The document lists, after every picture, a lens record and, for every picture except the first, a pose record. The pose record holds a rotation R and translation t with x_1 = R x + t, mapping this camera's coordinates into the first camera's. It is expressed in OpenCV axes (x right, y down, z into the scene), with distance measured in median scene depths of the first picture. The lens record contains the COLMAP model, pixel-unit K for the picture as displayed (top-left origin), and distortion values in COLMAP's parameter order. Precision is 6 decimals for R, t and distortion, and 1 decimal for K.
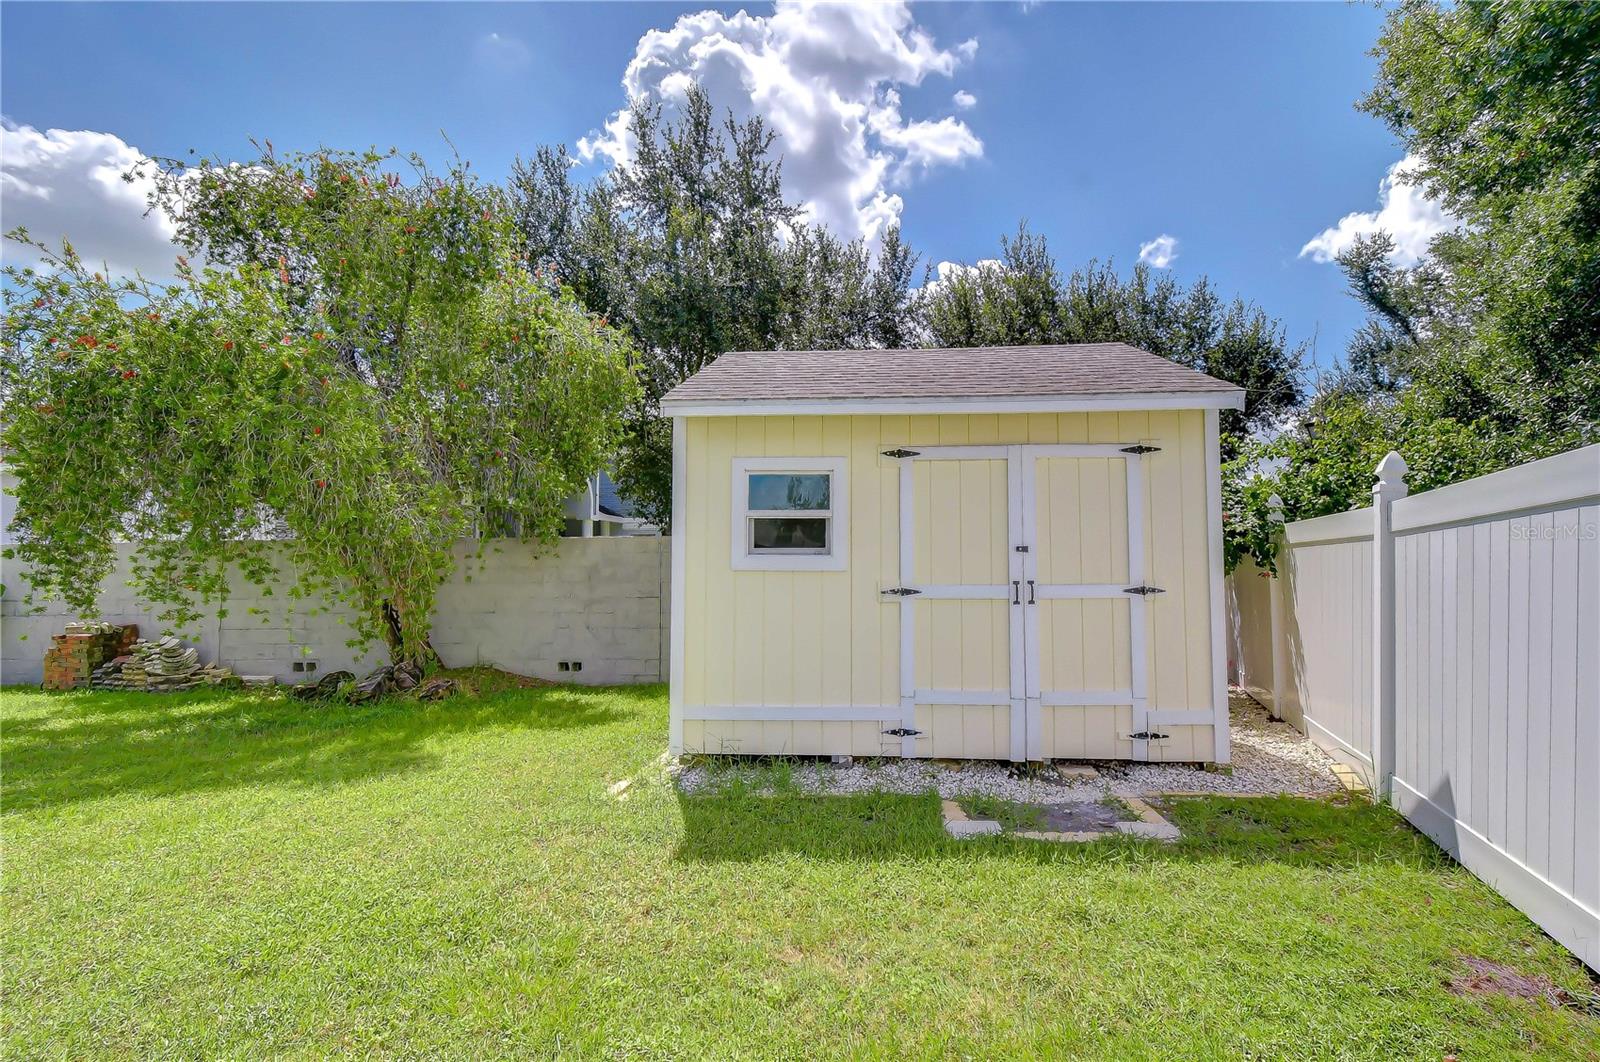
lens RADIAL K [[741.0, 0, 798.7], [0, 741.0, 542.7], [0, 0, 1]] dist [0.000823, 0.000056]
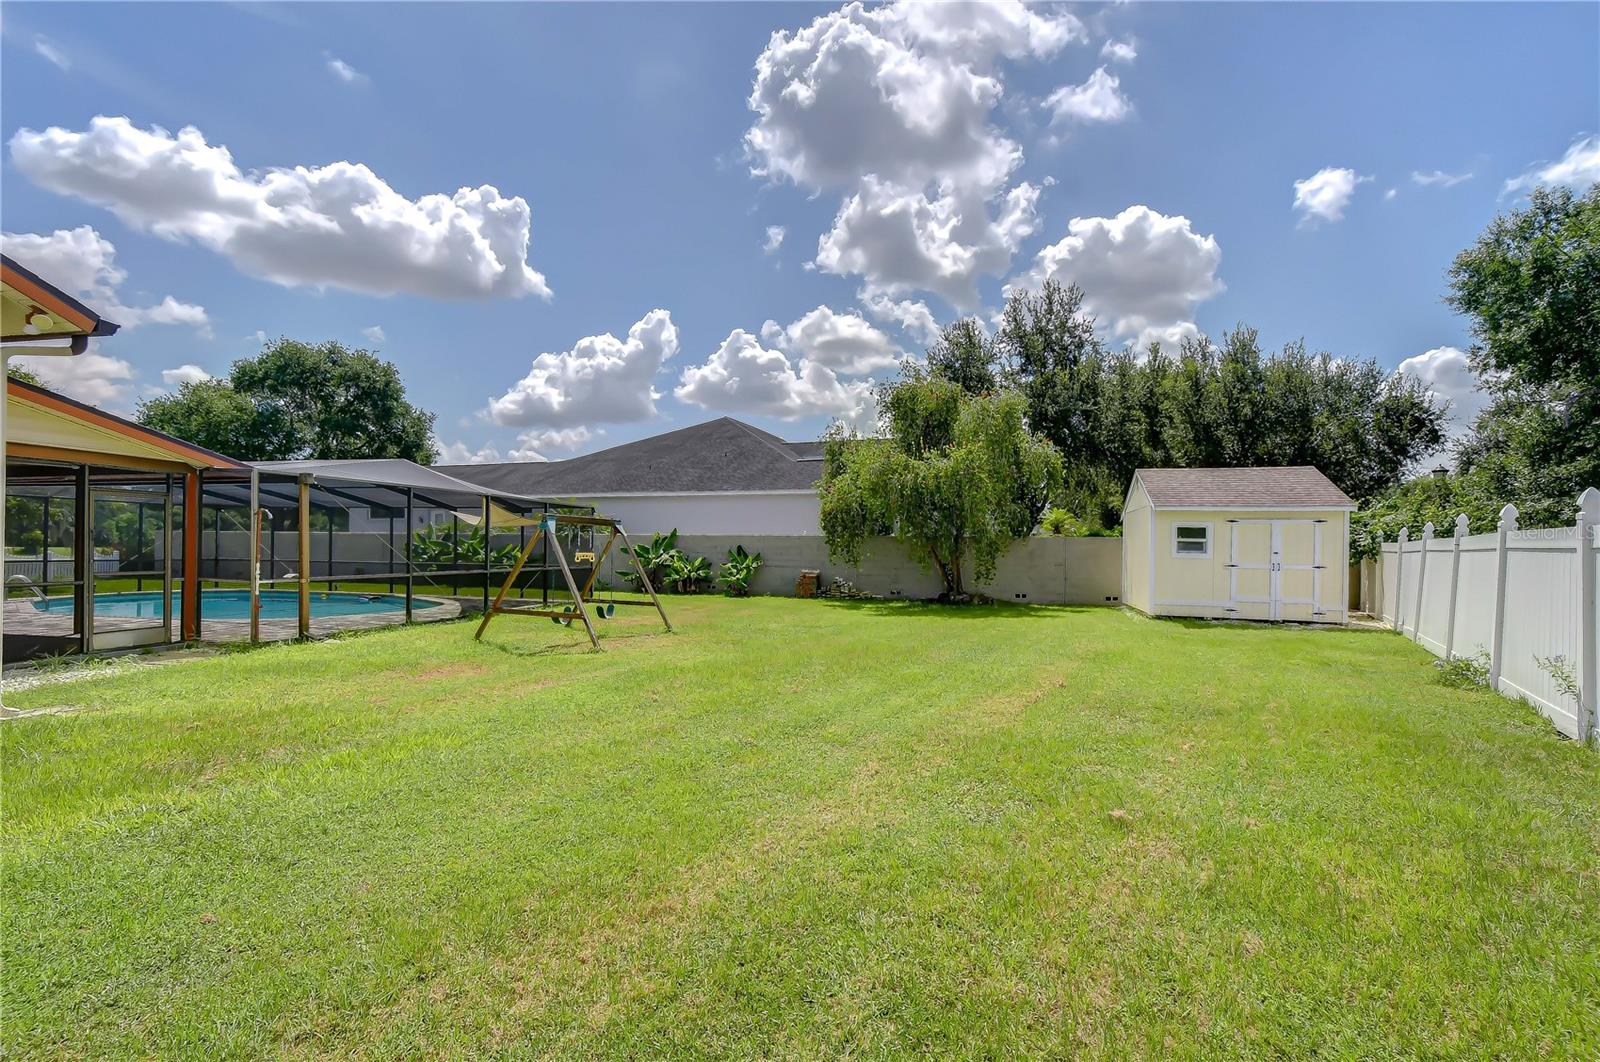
lens RADIAL K [[723.8, 0, 782.4], [0, 723.8, 557.7], [0, 0, 1]] dist [0.001935, 0.000247]
pose [[0.980878, 0.022249, -0.193346, -0.975765], [-0.010169, 0.997946, 0.063250, -0.122433], [0.194356, -0.060075, 0.979090, -2.032966]]
